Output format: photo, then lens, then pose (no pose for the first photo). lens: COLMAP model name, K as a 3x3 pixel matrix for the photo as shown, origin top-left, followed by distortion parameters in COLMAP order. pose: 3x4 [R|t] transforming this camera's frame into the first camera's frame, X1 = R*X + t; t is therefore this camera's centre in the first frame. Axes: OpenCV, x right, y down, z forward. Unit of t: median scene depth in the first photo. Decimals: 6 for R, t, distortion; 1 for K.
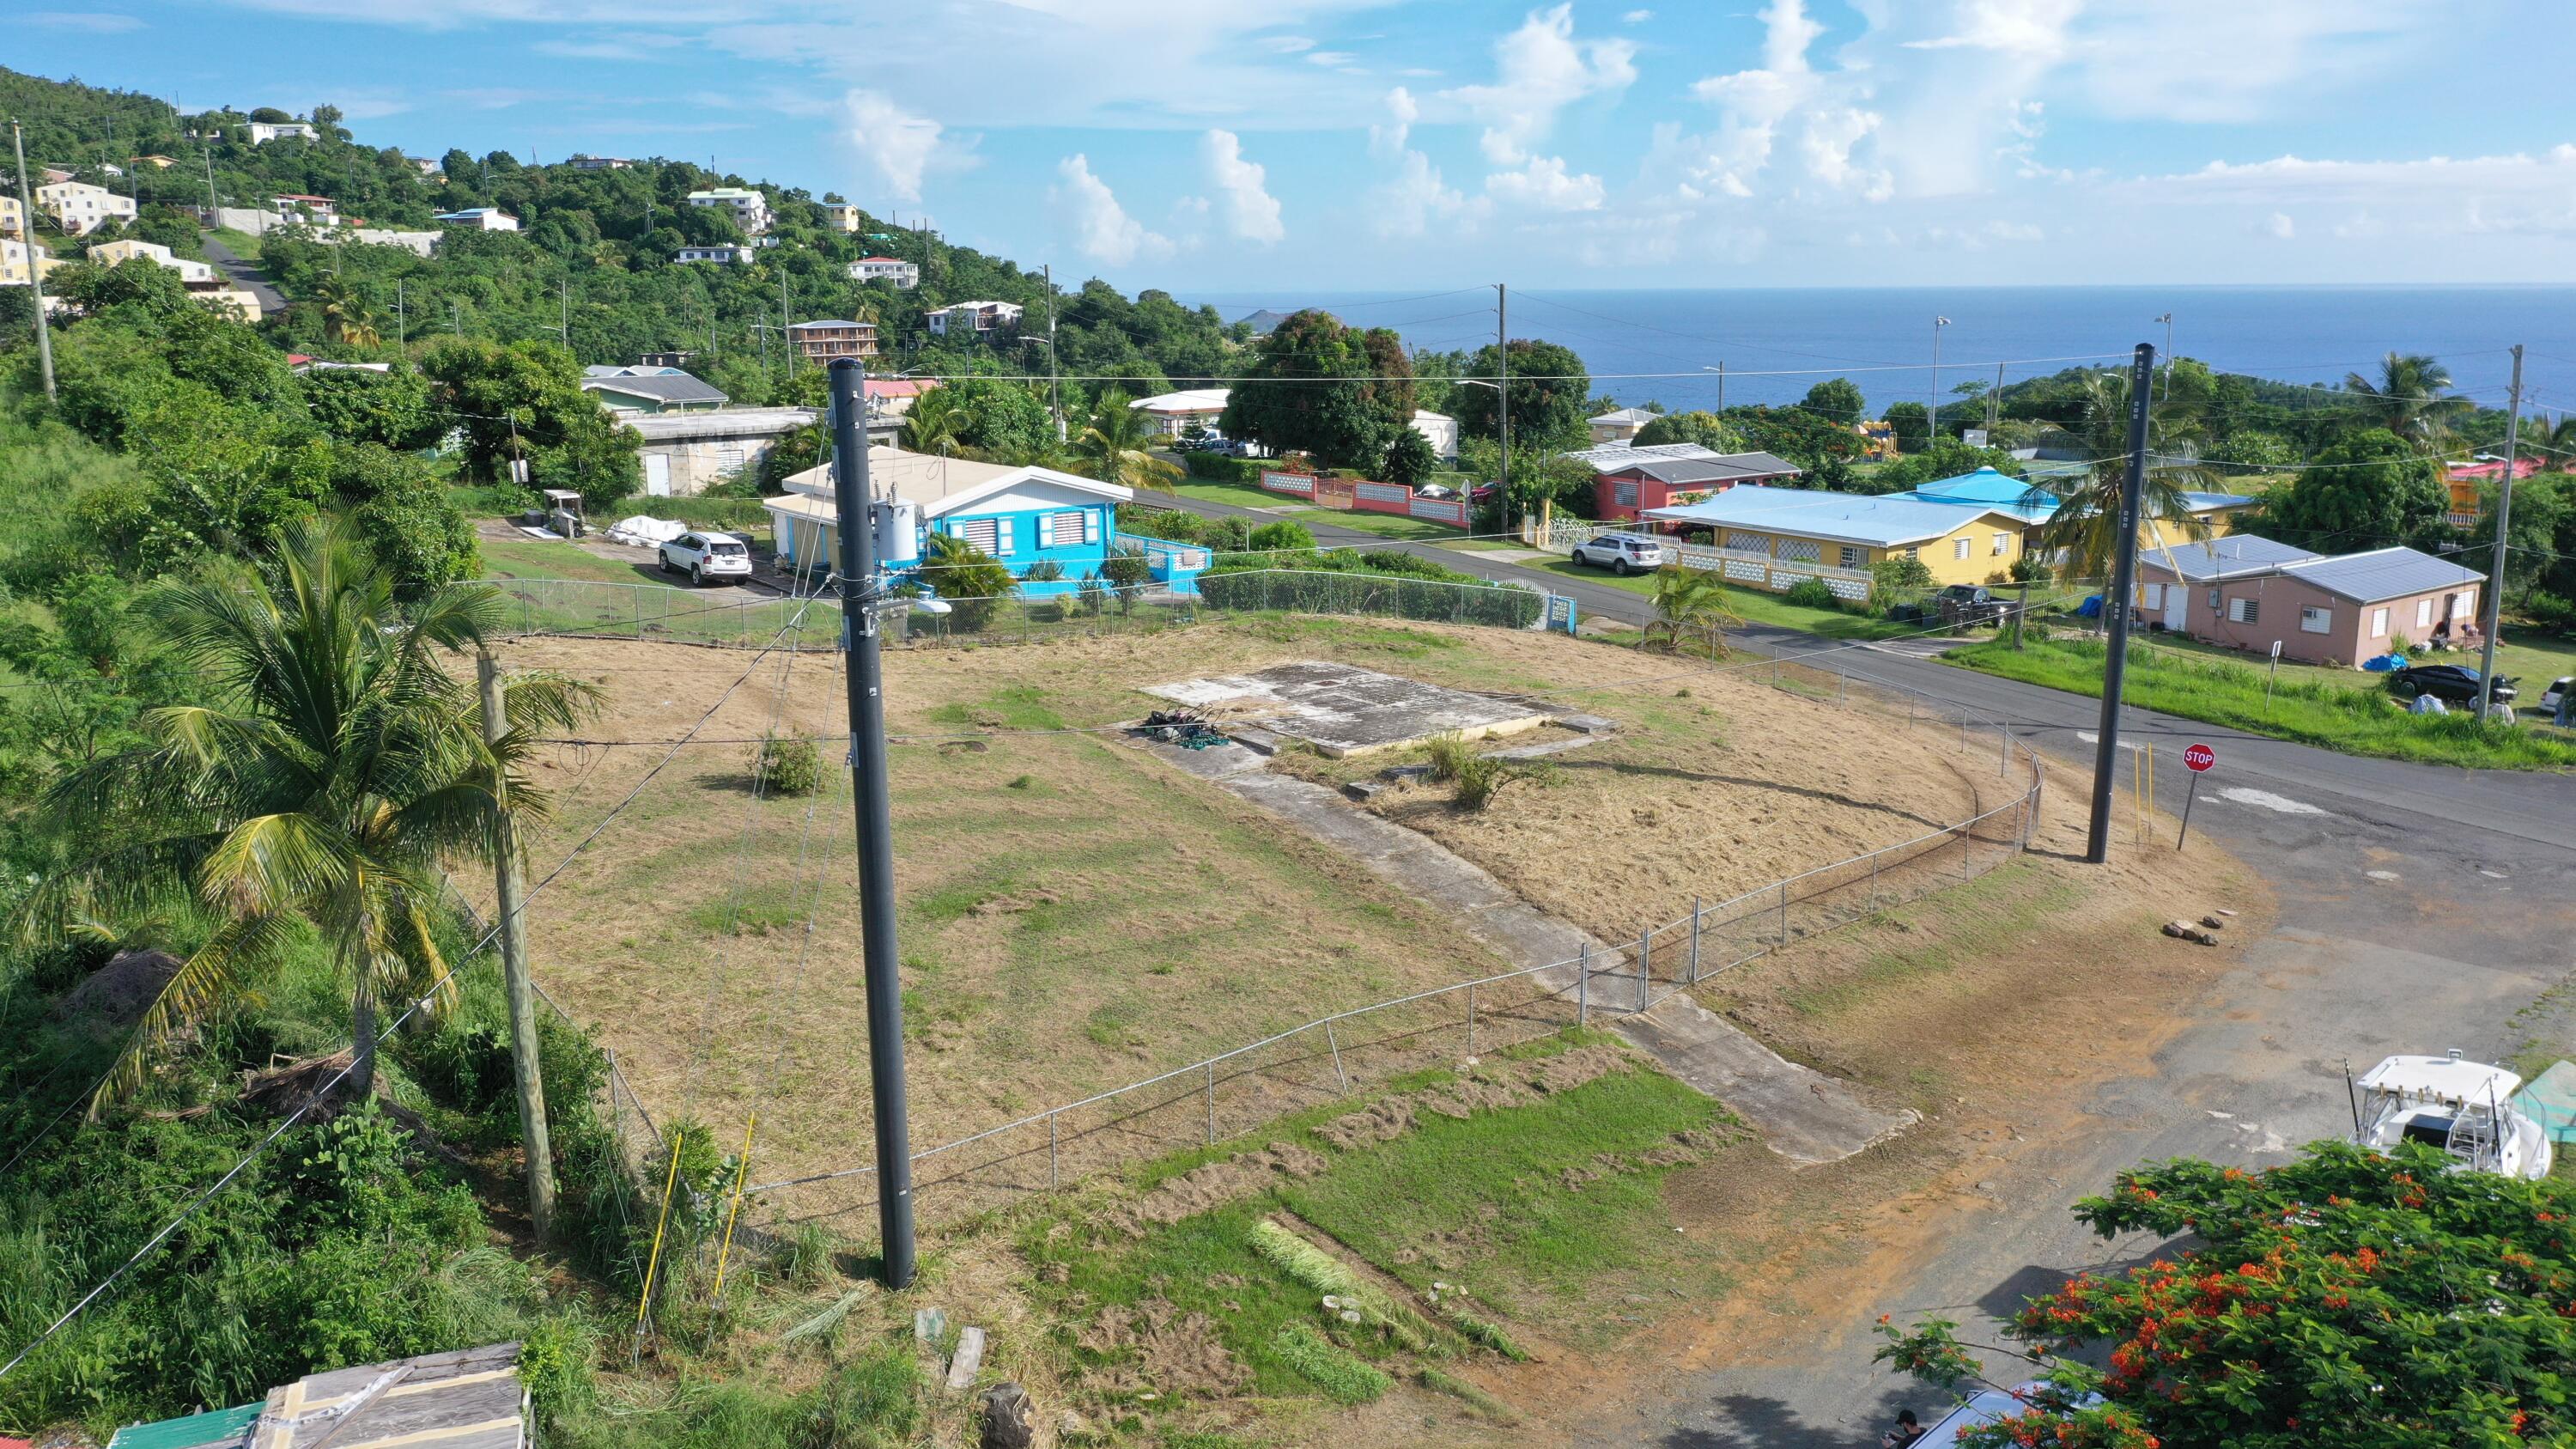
lens RADIAL K [[2058.4, 0, 1288.4], [0, 2058.4, 723.8], [0, 0, 1]] dist [-0.012954, -0.002004]
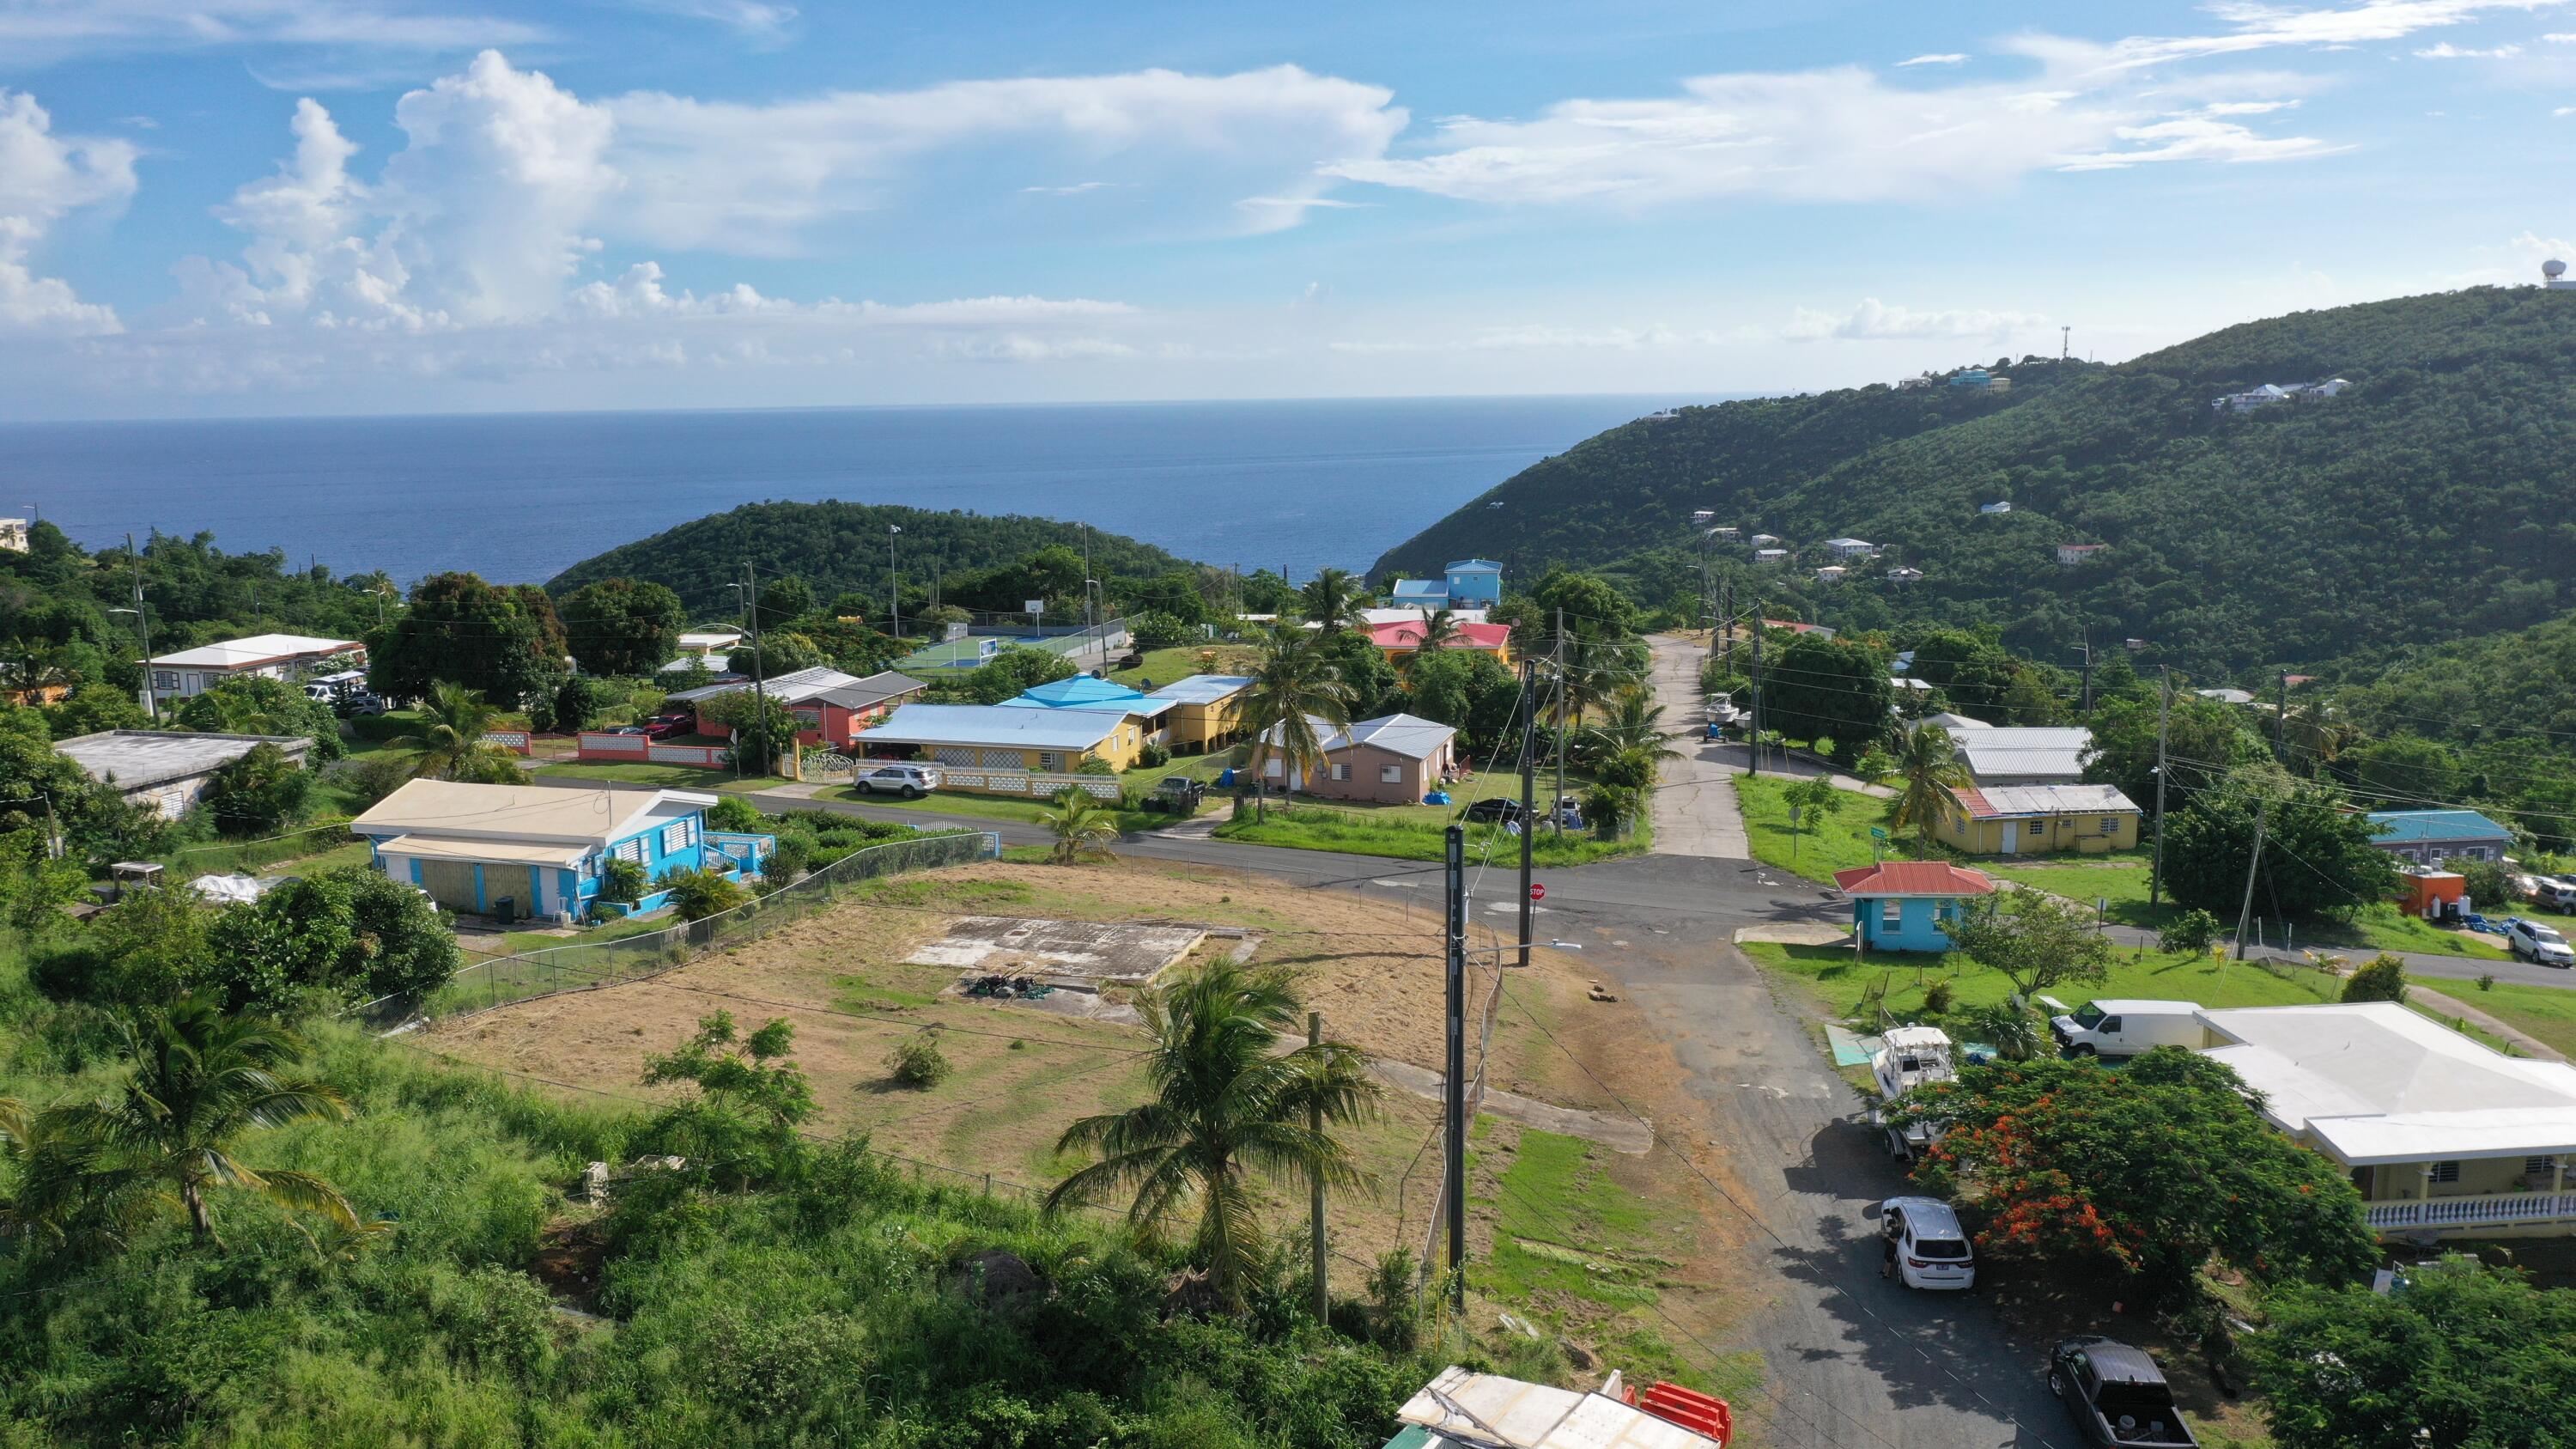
lens RADIAL K [[2058.4, 0, 1290.8], [0, 2058.4, 725.5], [0, 0, 1]] dist [-0.012954, -0.002004]
pose [[0.783958, -0.103479, 0.612129, -0.415721], [0.136270, 0.990647, -0.007056, -0.076977], [-0.605673, 0.088947, 0.790727, -0.117565]]
